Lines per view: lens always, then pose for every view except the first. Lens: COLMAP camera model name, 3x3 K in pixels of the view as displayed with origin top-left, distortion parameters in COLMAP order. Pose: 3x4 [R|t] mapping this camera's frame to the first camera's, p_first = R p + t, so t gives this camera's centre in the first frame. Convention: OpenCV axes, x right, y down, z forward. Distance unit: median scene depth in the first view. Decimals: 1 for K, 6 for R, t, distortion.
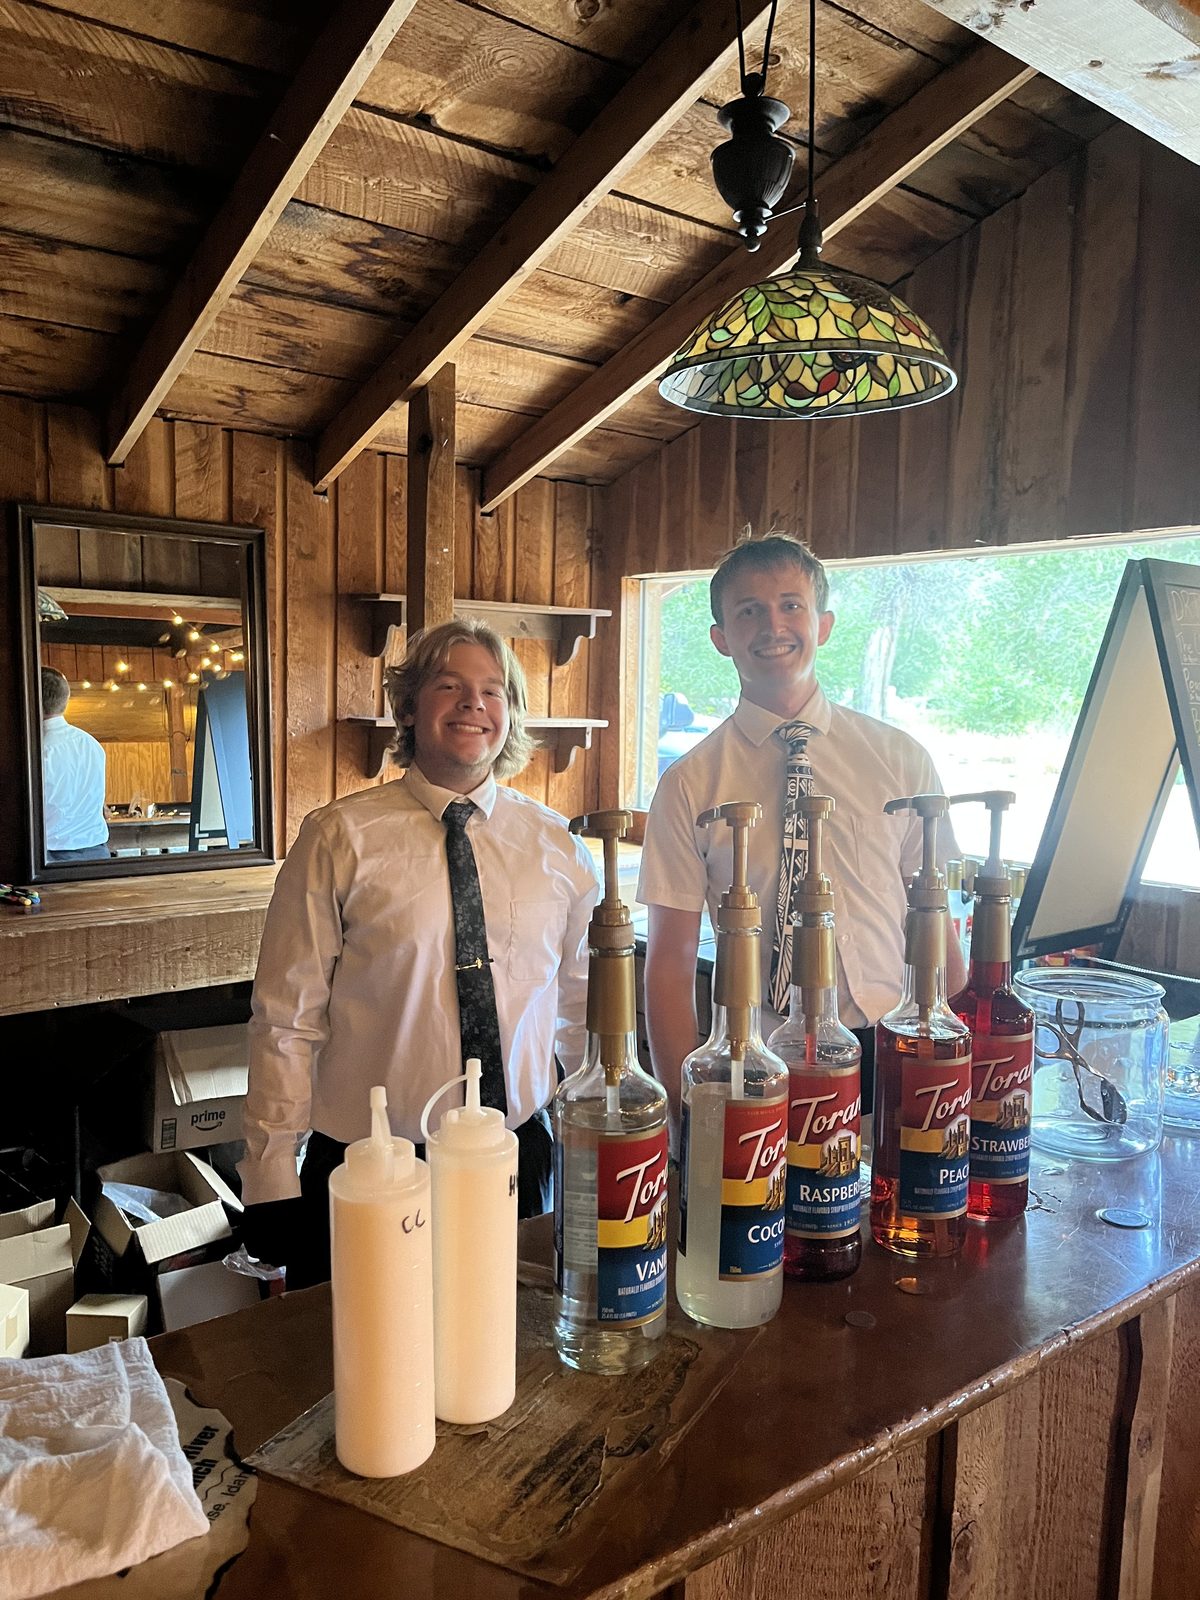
lens RADIAL K [[1221.2, 0, 630.0], [0, 1221.2, 780.4], [0, 0, 1]] dist [0.075859, -0.117034]
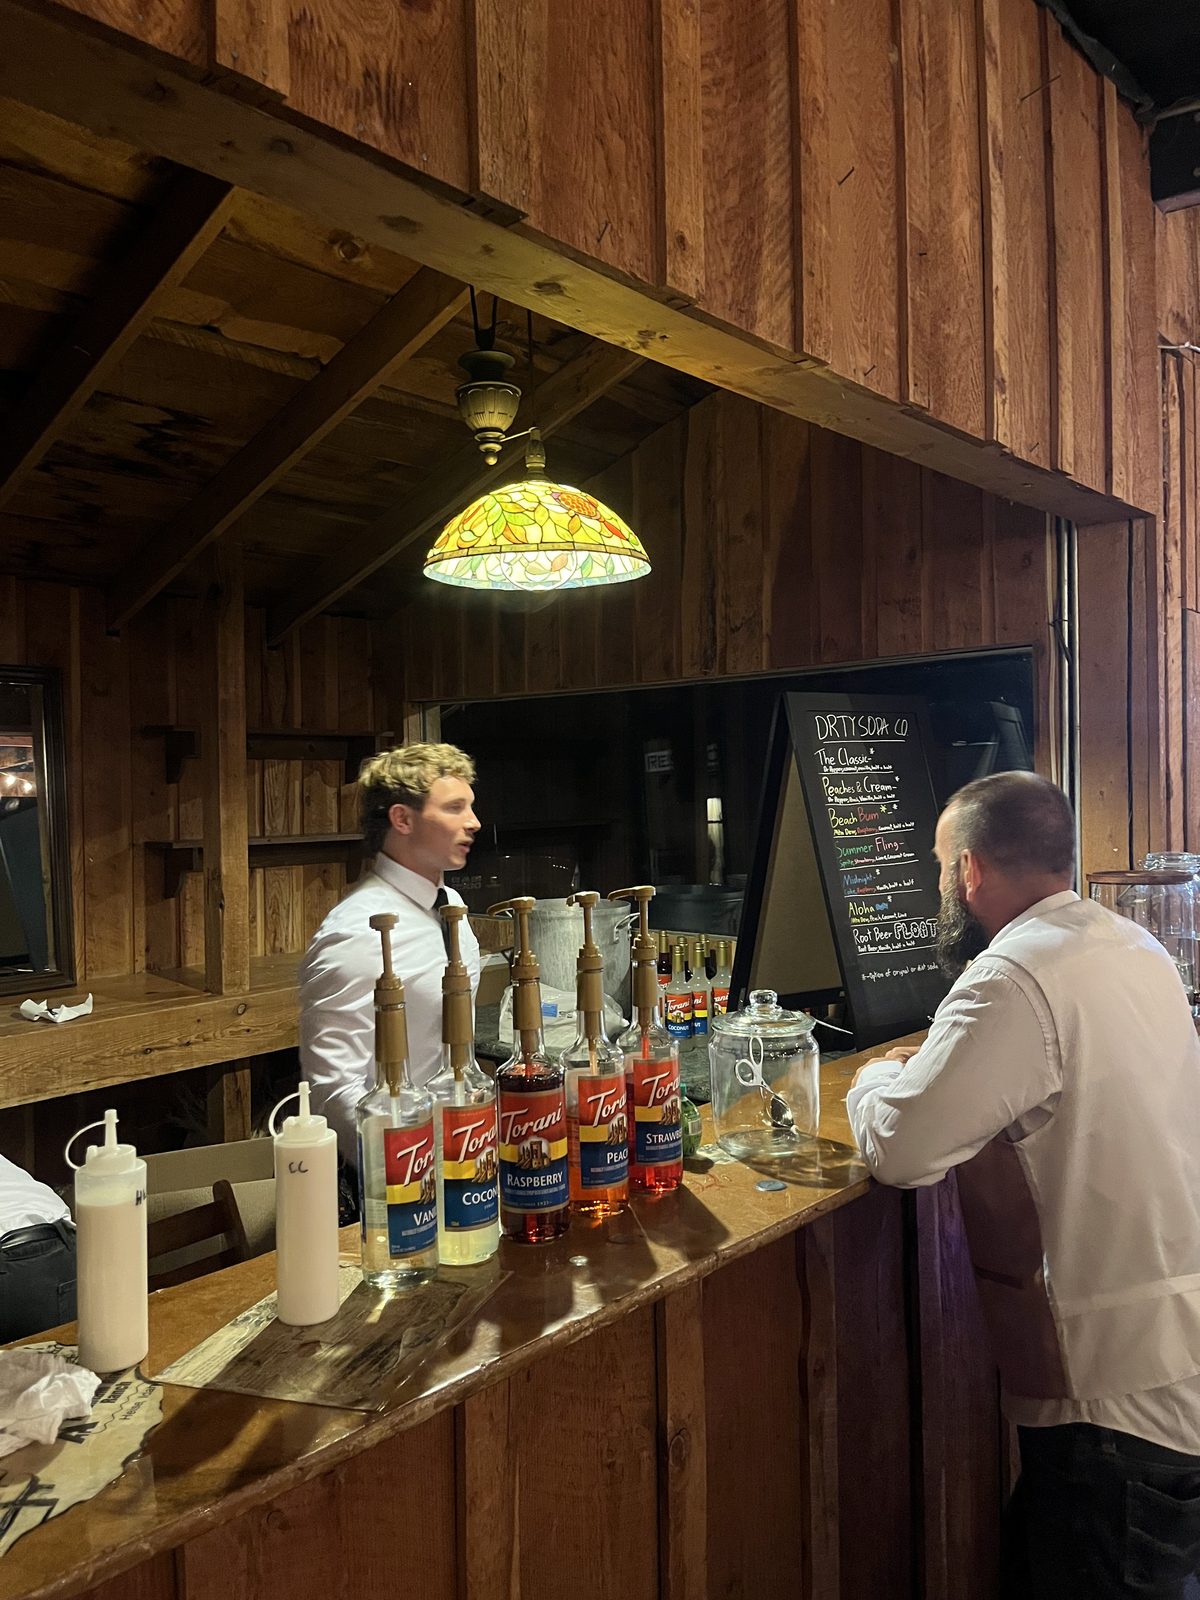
lens RADIAL K [[1277.0, 0, 600.0], [0, 1277.0, 800.0], [0, 0, 1]] dist [0.032022, -0.001827]
pose [[0.989587, -0.042502, 0.137516, 0.015737], [0.050782, 0.997066, -0.057272, -0.008270], [-0.134679, 0.063659, 0.988842, -0.308568]]
